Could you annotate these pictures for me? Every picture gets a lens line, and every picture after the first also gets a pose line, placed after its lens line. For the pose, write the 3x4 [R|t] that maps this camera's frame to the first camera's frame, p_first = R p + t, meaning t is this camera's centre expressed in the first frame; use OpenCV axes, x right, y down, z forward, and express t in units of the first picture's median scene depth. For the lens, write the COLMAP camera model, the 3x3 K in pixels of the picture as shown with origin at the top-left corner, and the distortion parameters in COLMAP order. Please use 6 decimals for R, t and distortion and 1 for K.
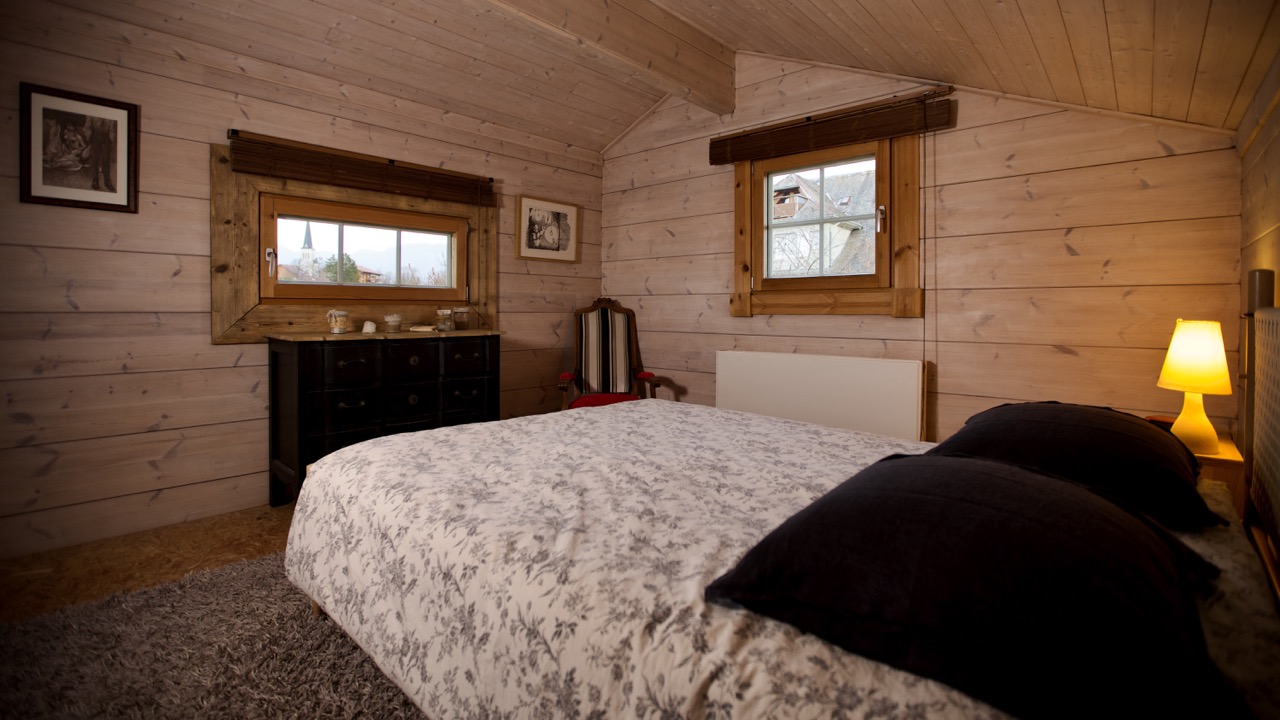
lens RADIAL K [[586.7, 0, 601.4], [0, 586.7, 311.4], [0, 0, 1]] dist [-0.013535, 0.000471]
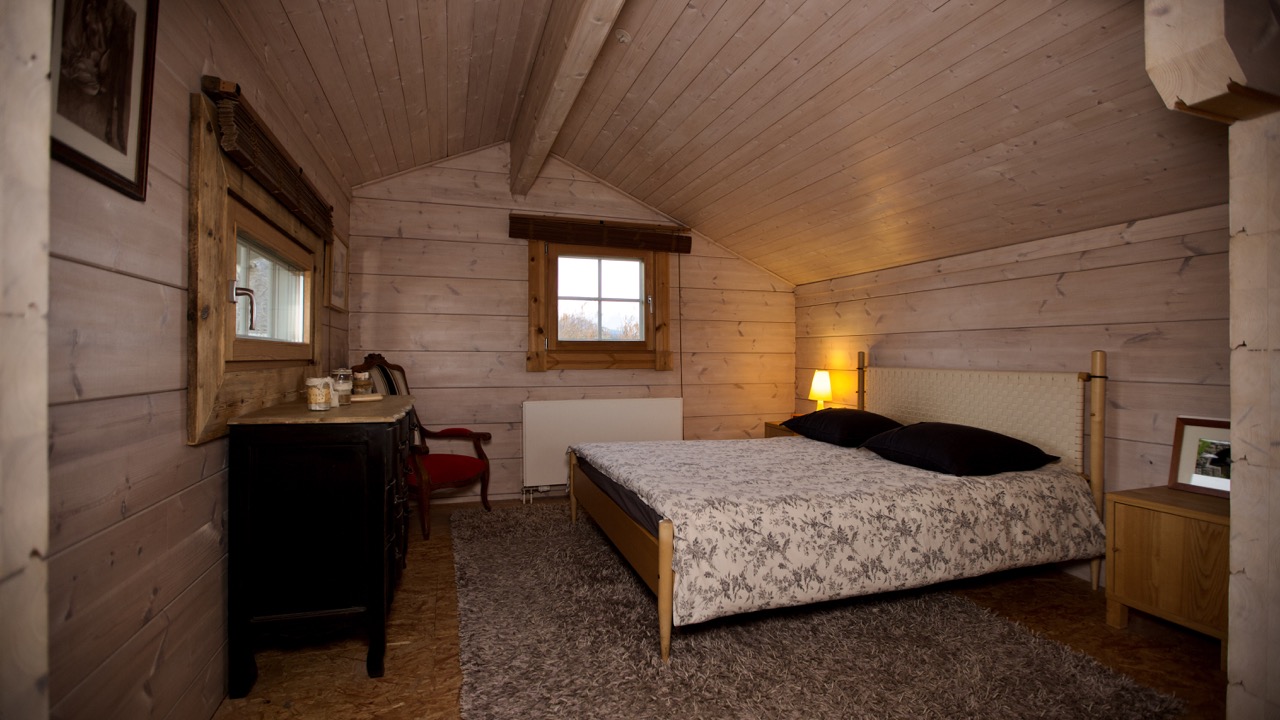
lens RADIAL K [[586.7, 0, 634.7], [0, 586.7, 355.0], [0, 0, 1]] dist [-0.013535, 0.000471]
pose [[0.491504, 0.000657, 0.870875, -0.712384], [0.003450, 0.999990, -0.002701, -0.021358], [-0.870869, 0.004332, 0.491497, 0.258930]]
